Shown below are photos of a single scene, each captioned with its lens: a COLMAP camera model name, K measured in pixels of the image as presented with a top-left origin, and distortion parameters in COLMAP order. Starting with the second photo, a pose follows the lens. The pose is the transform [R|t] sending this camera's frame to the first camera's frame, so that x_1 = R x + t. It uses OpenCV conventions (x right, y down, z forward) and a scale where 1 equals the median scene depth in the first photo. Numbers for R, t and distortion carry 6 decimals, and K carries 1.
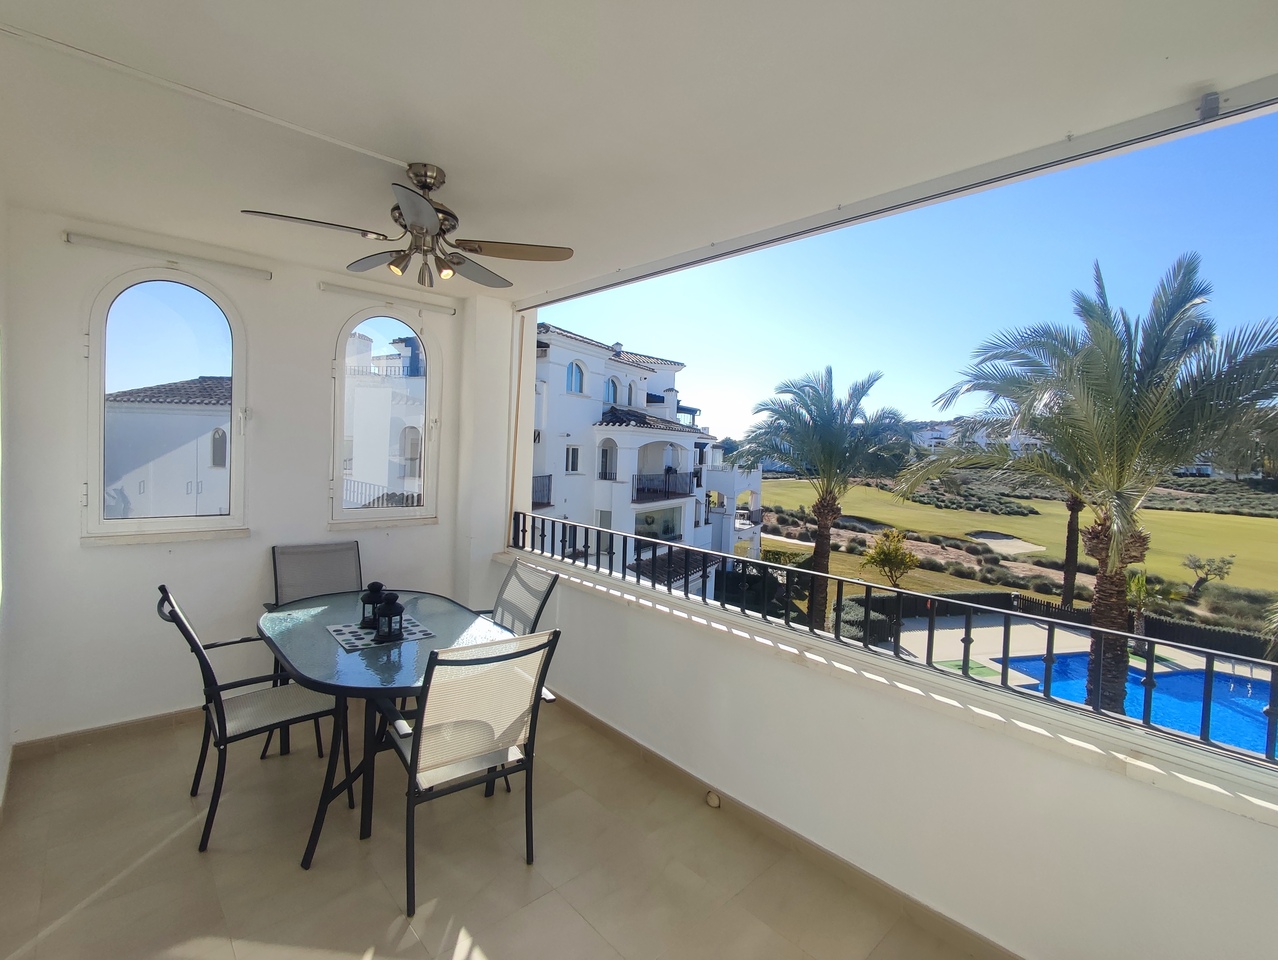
lens RADIAL K [[583.7, 0, 650.3], [0, 583.7, 464.9], [0, 0, 1]] dist [-0.003058, -0.001936]
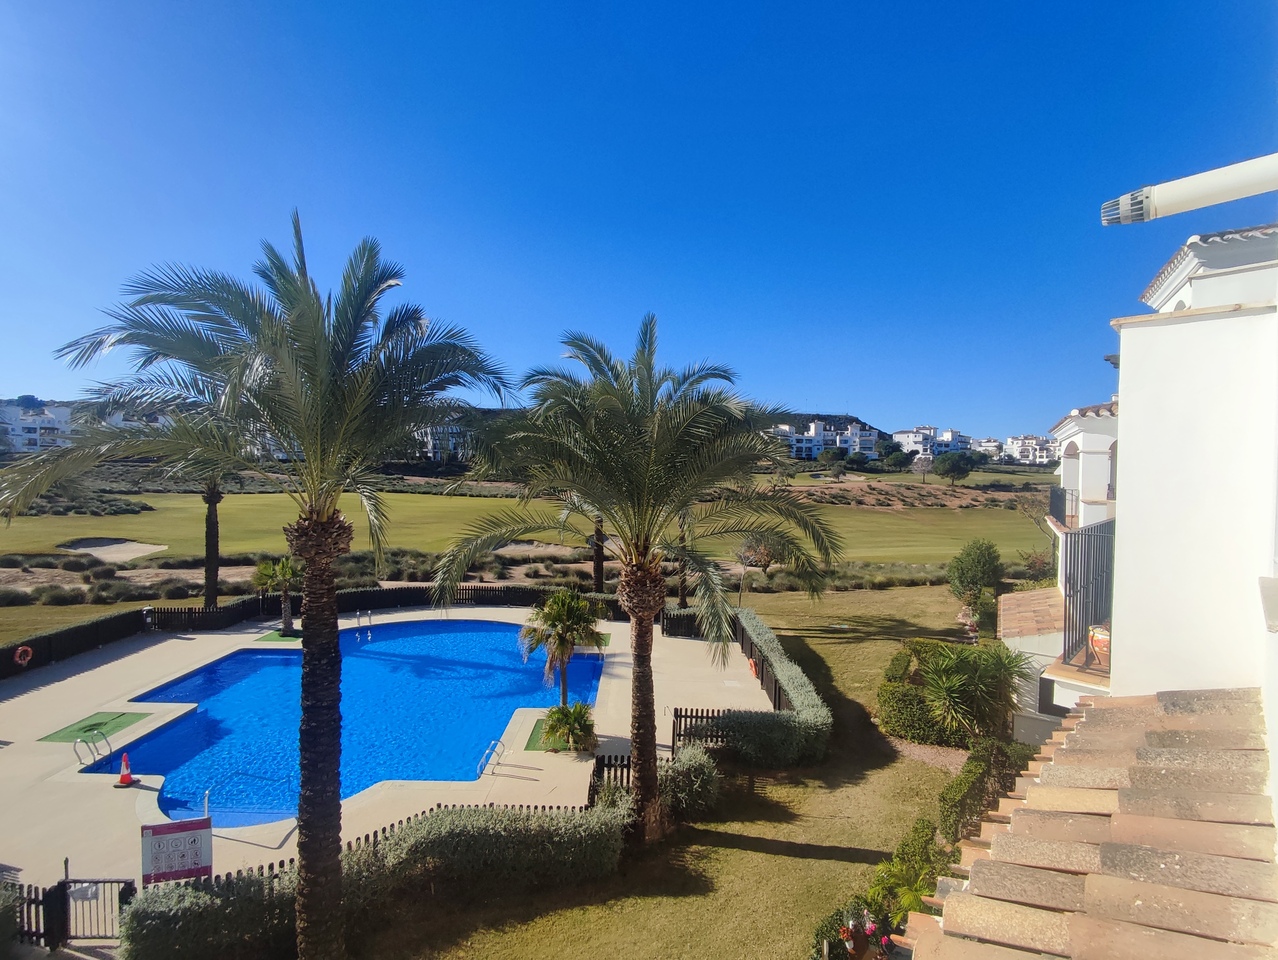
lens RADIAL K [[583.7, 0, 650.0], [0, 583.7, 476.0], [0, 0, 1]] dist [-0.003058, -0.001936]
pose [[0.261428, -0.057710, 0.963496, 0.019133], [0.020830, 0.998316, 0.054143, 0.000223], [-0.964998, 0.005915, 0.262190, 0.081996]]
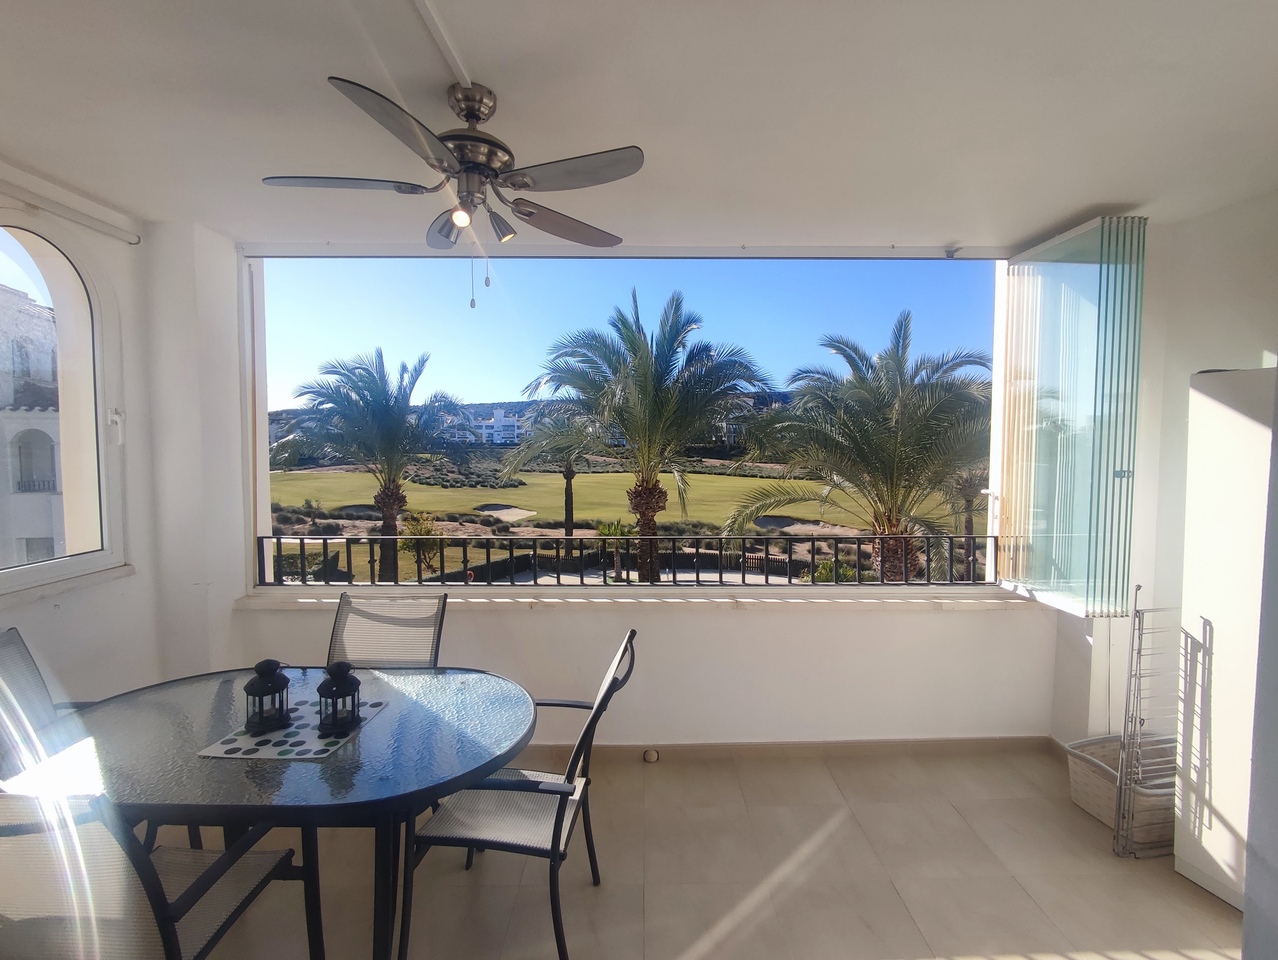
lens RADIAL K [[583.7, 0, 649.6], [0, 583.7, 468.7], [0, 0, 1]] dist [-0.003058, -0.001936]
pose [[0.683595, -0.072337, 0.726268, -0.056098], [0.047510, 0.997376, 0.054622, -0.002757], [-0.728314, -0.002834, 0.685238, 0.020452]]
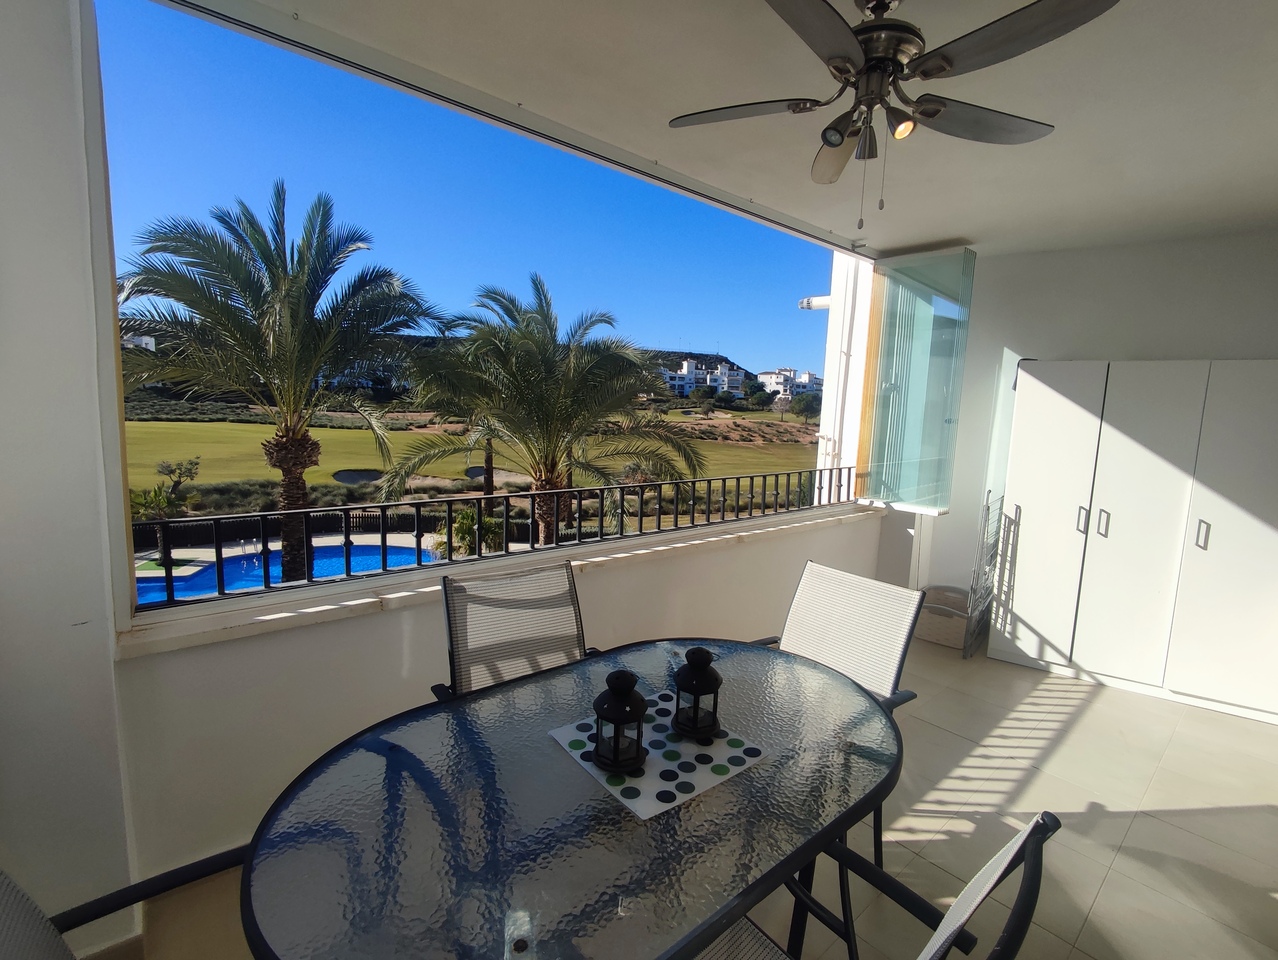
lens RADIAL K [[583.7, 0, 651.6], [0, 583.7, 468.7], [0, 0, 1]] dist [-0.003058, -0.001936]
pose [[0.049184, -0.152489, 0.987081, -0.079431], [-0.009614, 0.988159, 0.153134, -0.002662], [-0.998743, -0.017022, 0.047135, 0.084111]]
